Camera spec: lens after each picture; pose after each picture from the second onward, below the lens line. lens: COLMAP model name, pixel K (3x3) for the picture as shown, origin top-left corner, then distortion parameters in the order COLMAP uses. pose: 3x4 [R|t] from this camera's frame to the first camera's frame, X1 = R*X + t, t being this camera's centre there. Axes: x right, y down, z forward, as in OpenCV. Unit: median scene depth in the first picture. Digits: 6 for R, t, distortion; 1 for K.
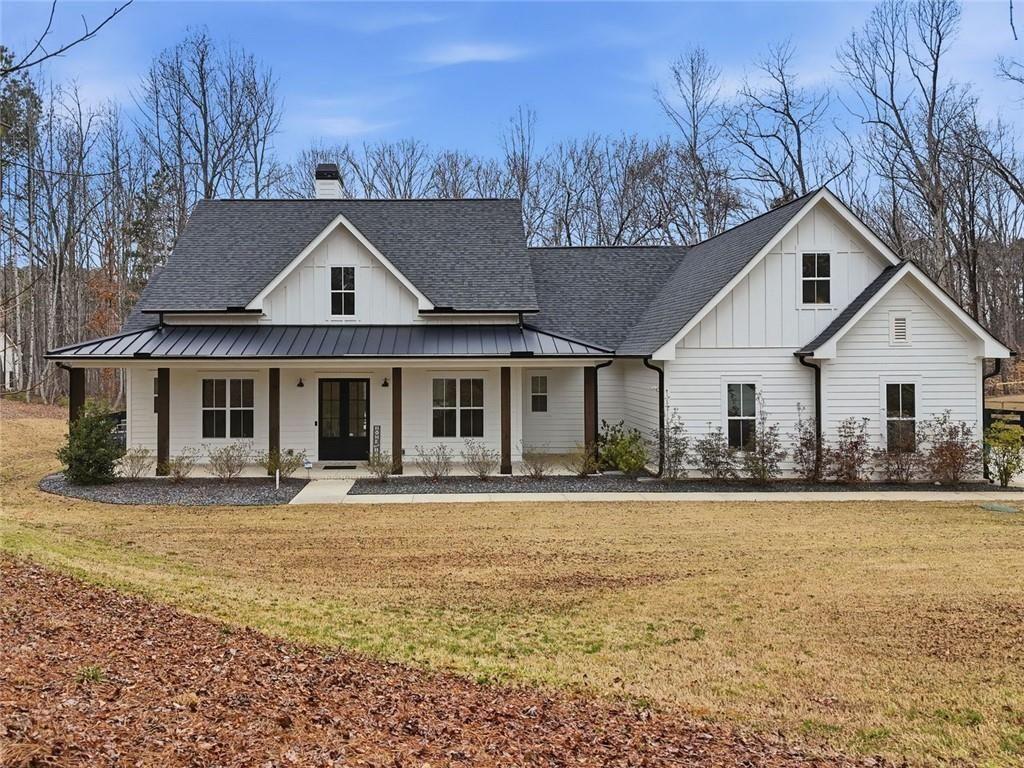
lens RADIAL K [[857.2, 0, 512.0], [0, 857.2, 384.0], [0, 0, 1]] dist [0.086961, -0.001722]
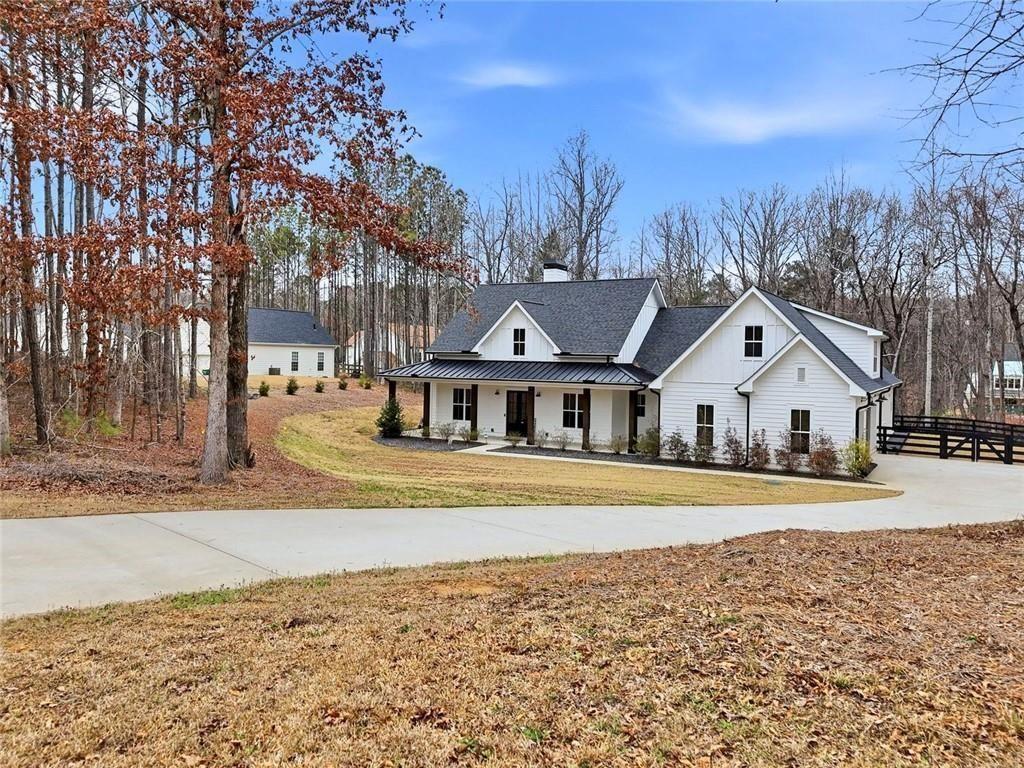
lens RADIAL K [[768.8, 0, 512.0], [0, 768.8, 384.0], [0, 0, 1]] dist [0.046614, -0.002240]
pose [[0.873211, 0.035685, -0.486034, 0.578811], [-0.036790, 0.999297, 0.007274, -0.032495], [0.485951, 0.011529, 0.873910, -0.407723]]
